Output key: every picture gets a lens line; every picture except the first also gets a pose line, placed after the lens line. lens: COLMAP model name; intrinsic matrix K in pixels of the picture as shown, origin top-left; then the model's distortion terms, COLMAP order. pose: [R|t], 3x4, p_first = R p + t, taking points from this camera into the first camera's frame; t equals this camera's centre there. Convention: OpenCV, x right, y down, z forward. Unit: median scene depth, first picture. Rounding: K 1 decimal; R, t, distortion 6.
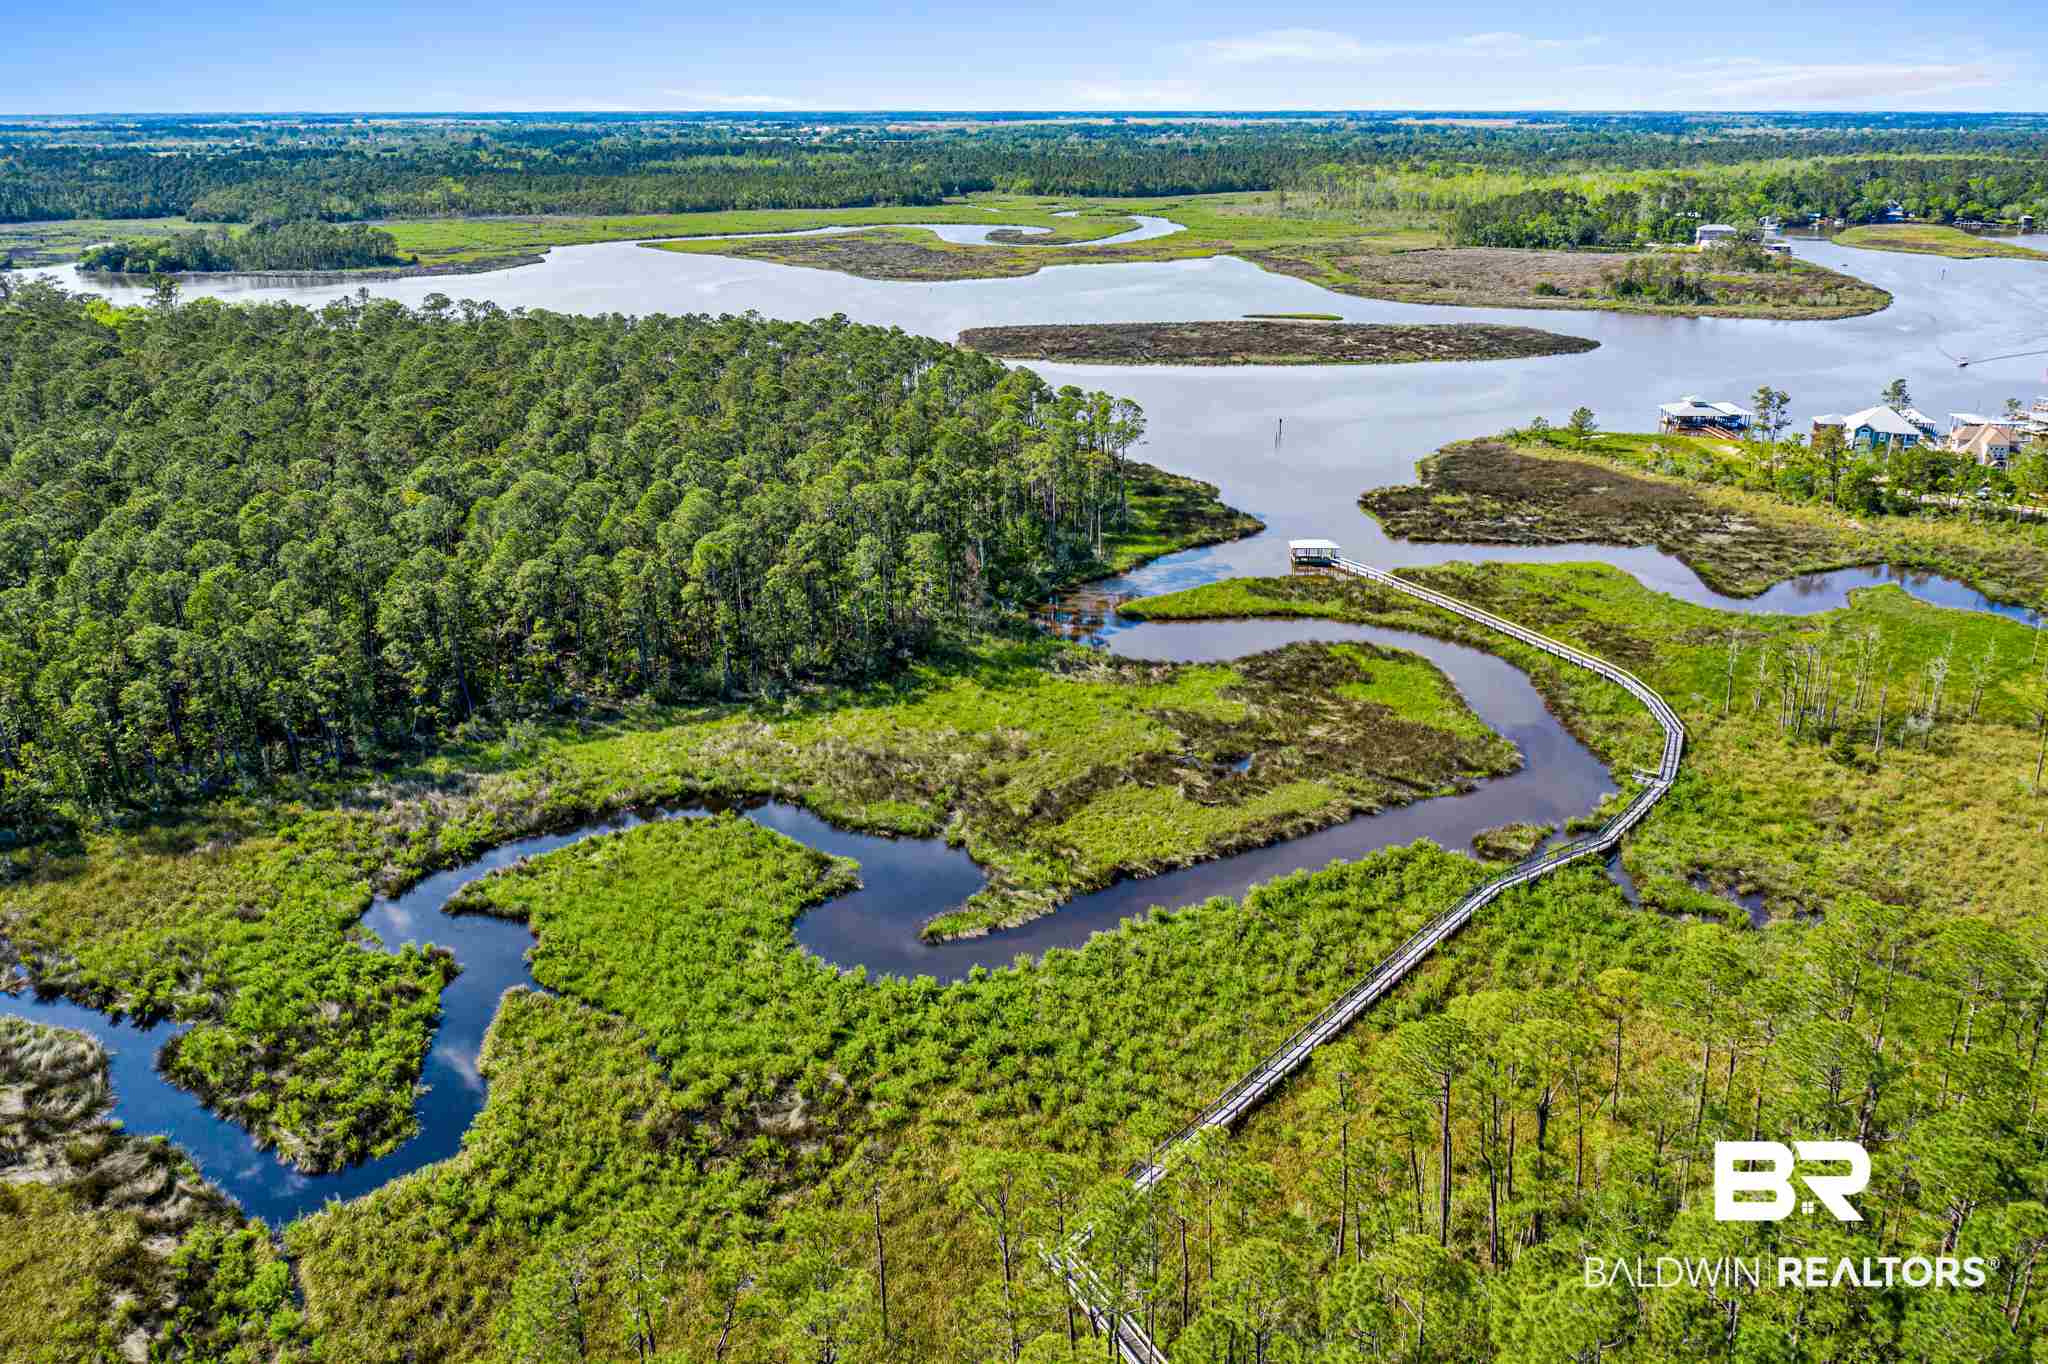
lens RADIAL K [[1605.8, 0, 1032.7], [0, 1605.8, 679.1], [0, 0, 1]] dist [-0.016524, 0.009617]
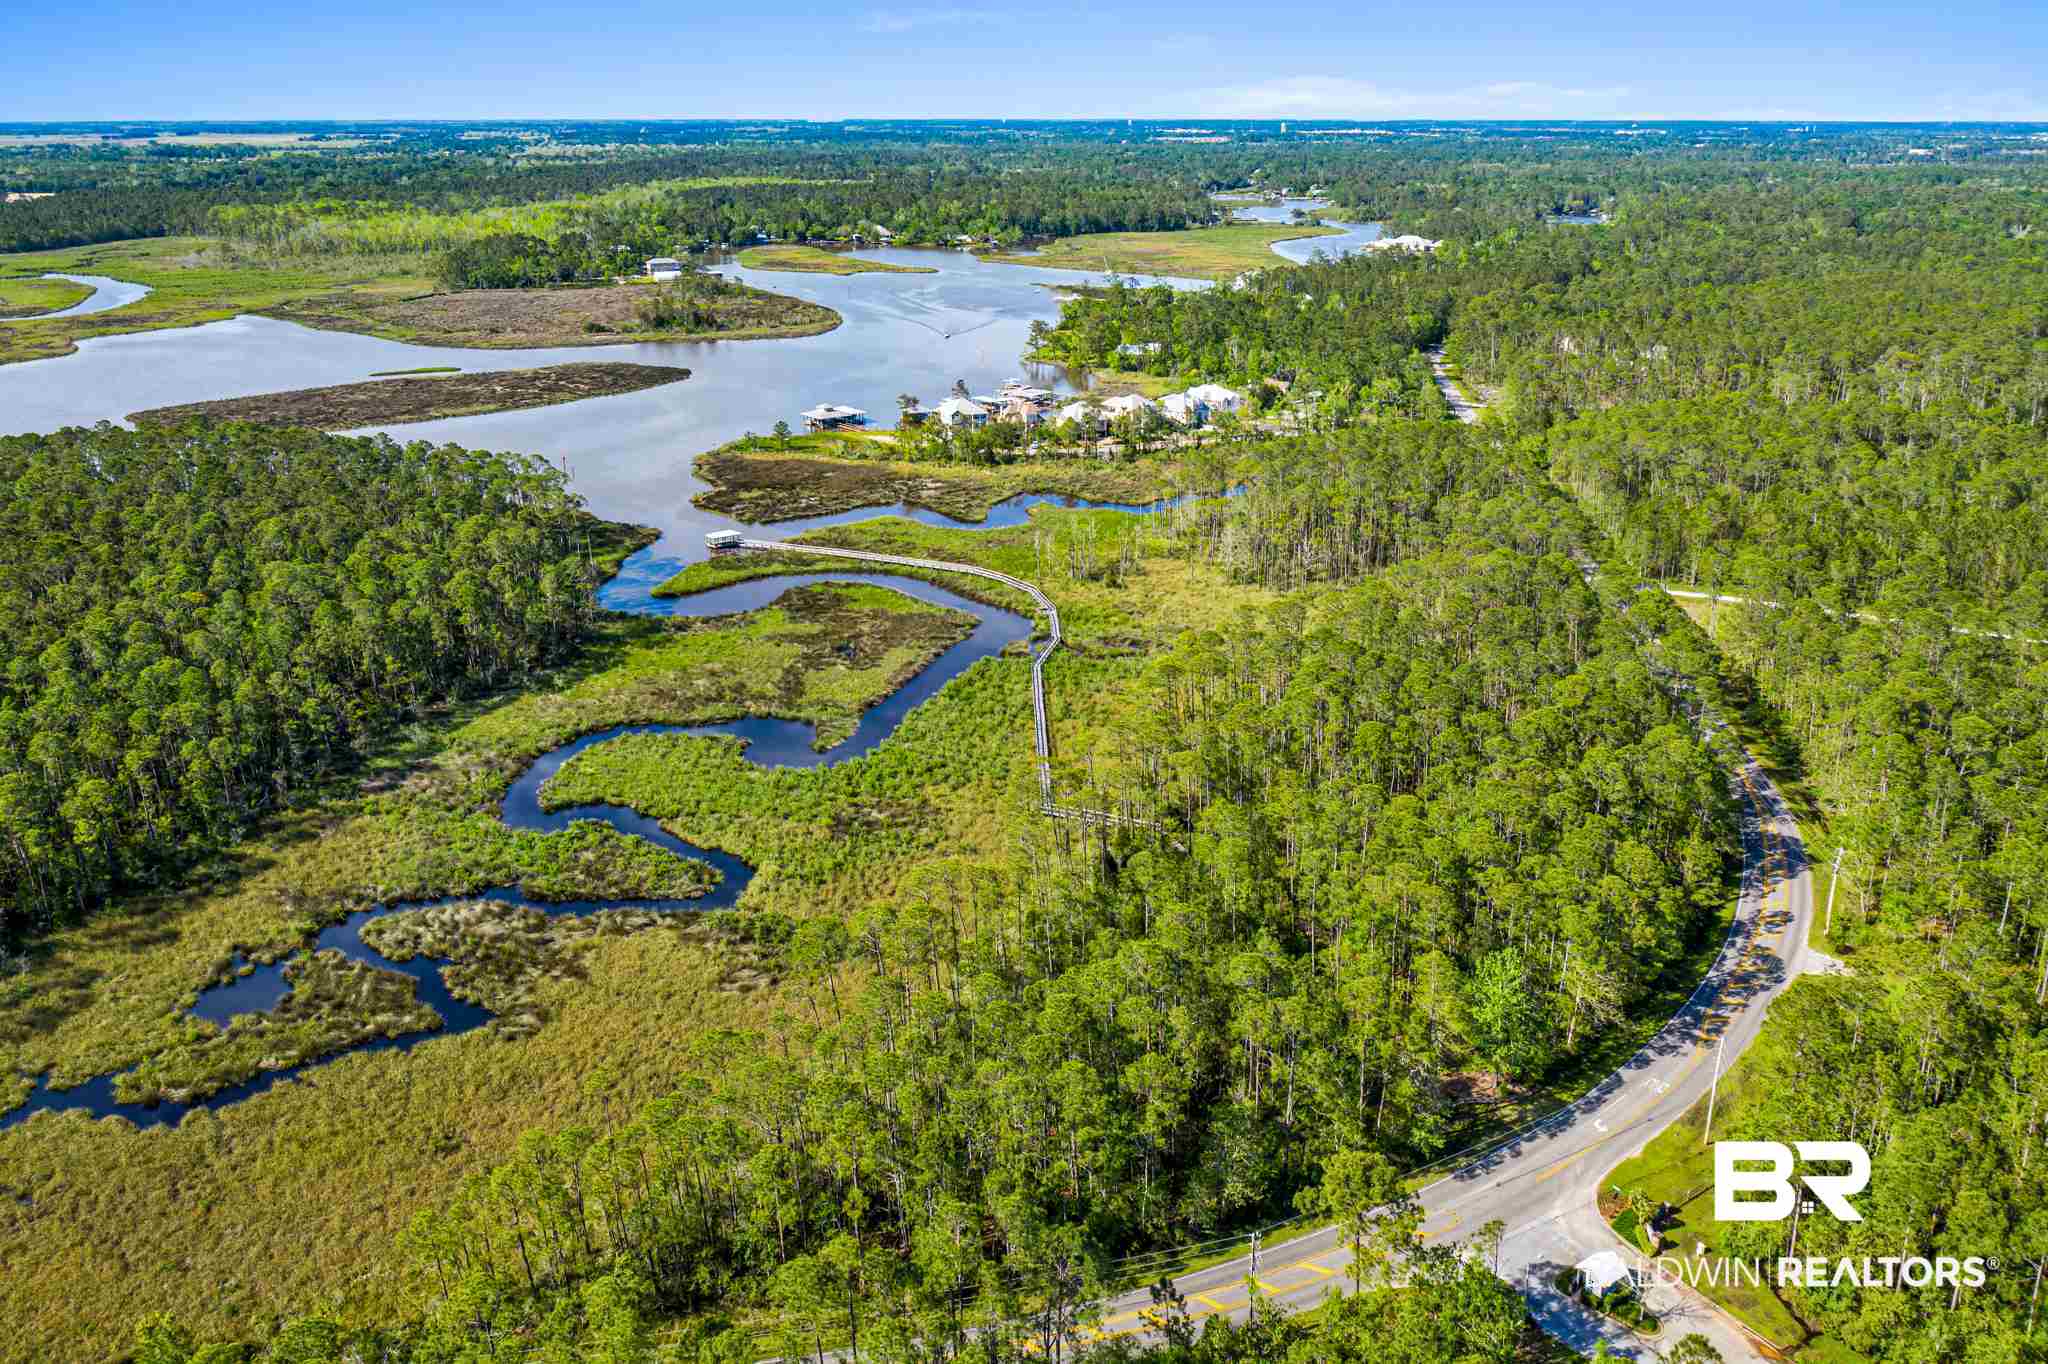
lens RADIAL K [[1605.8, 0, 1032.7], [0, 1605.8, 679.1], [0, 0, 1]] dist [-0.016524, 0.009617]
pose [[0.764674, -0.209861, 0.609289, -0.221282], [0.213317, 0.974616, 0.067974, 0.002385], [-0.608087, 0.077994, 0.790030, -0.133568]]
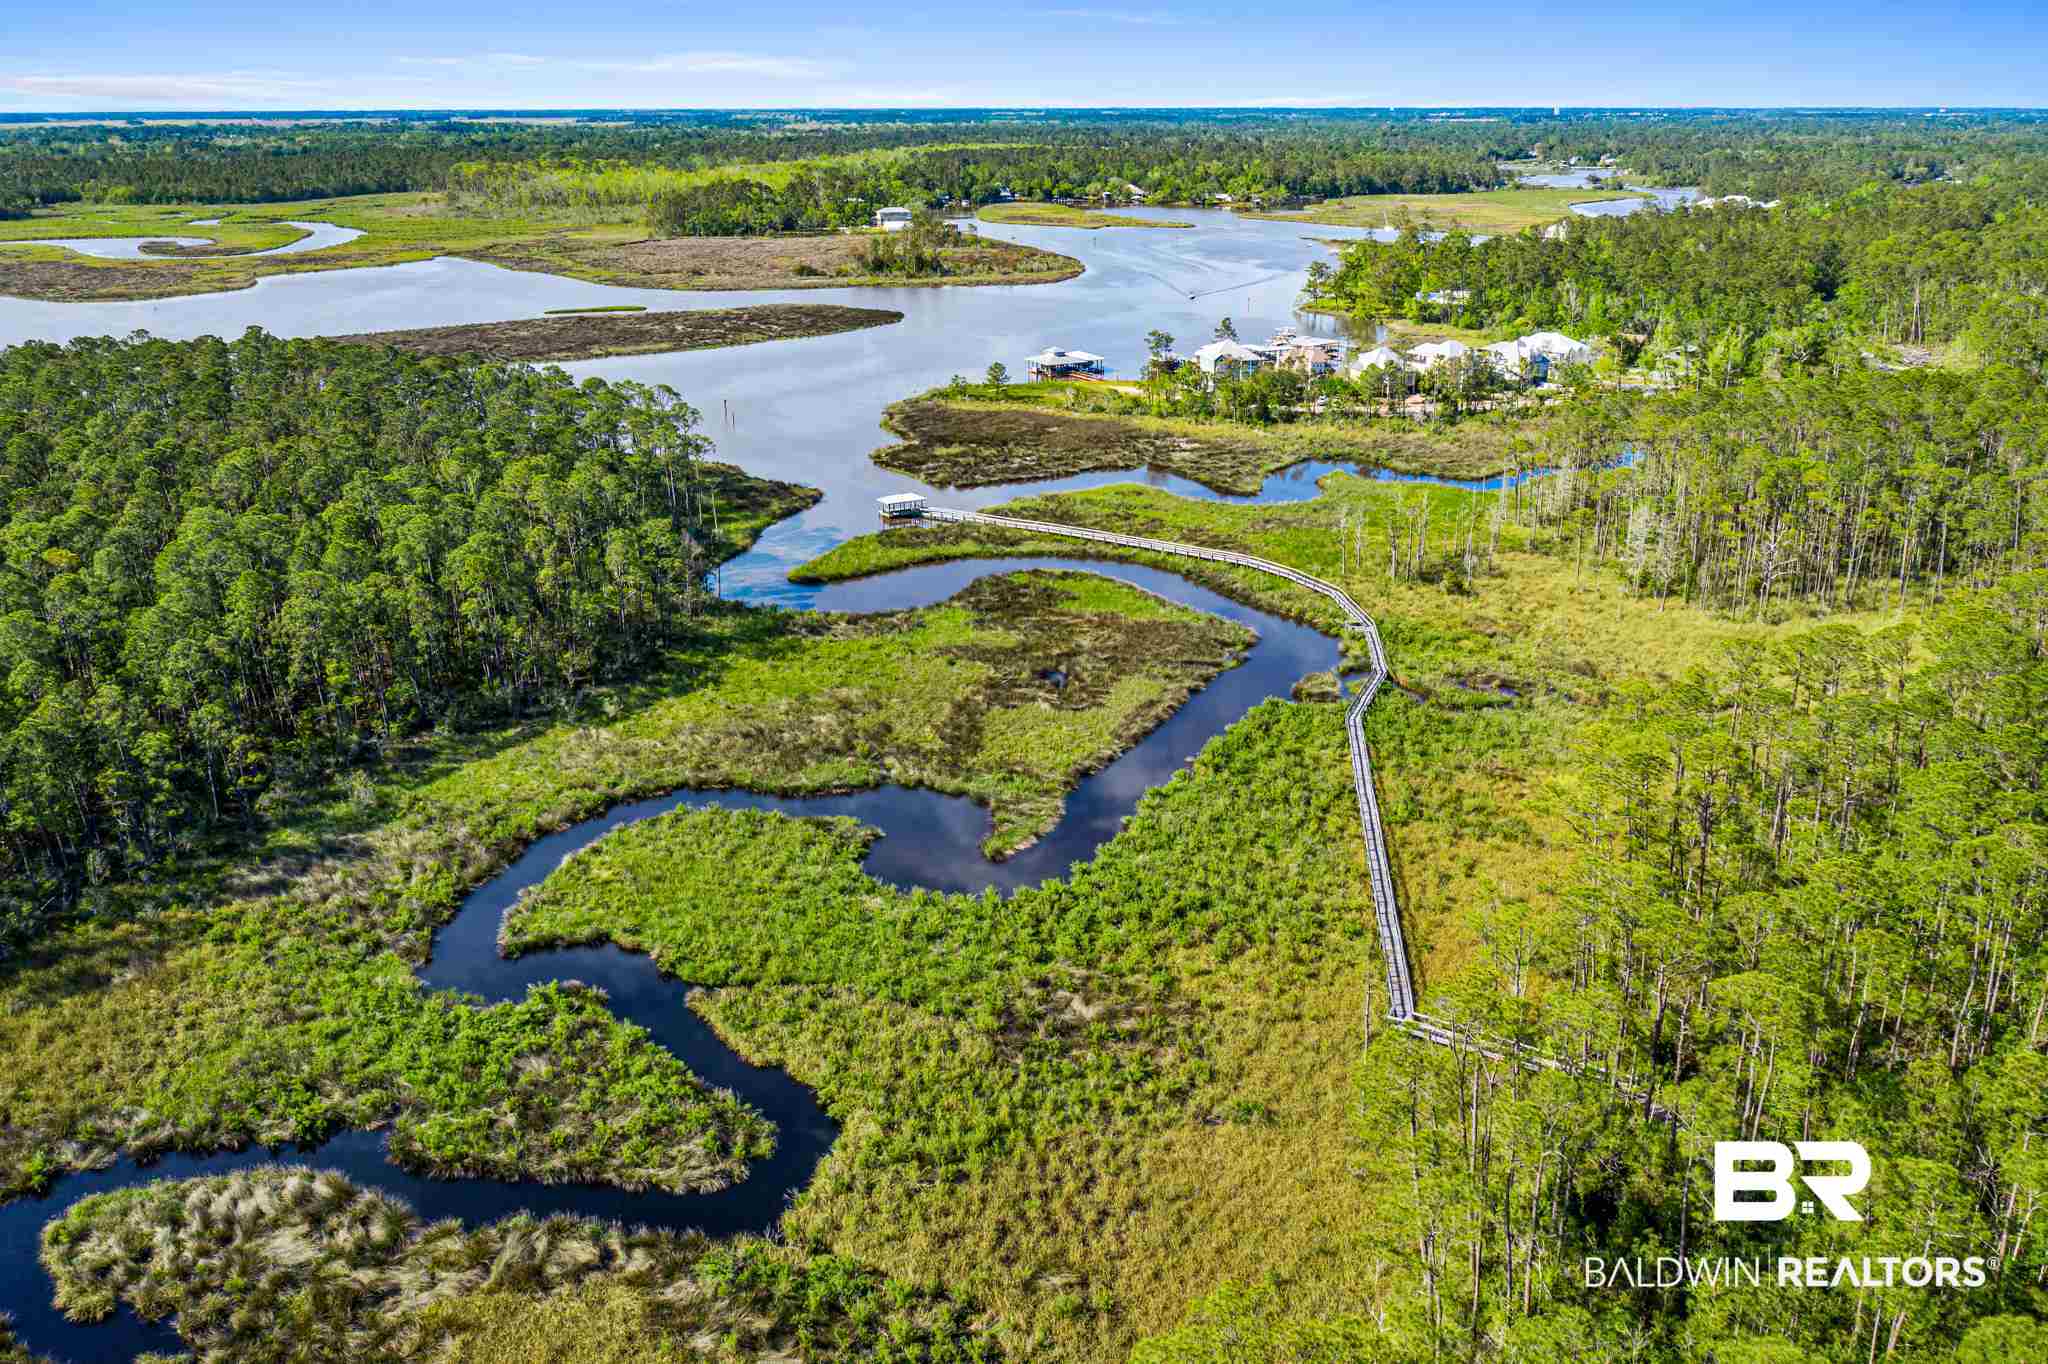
lens RADIAL K [[1605.8, 0, 1032.7], [0, 1605.8, 679.1], [0, 0, 1]] dist [-0.016524, 0.009617]
pose [[0.852771, -0.175612, 0.491876, -0.124944], [0.175269, 0.983387, 0.047226, -0.000279], [-0.491998, 0.045937, 0.869384, 0.012247]]
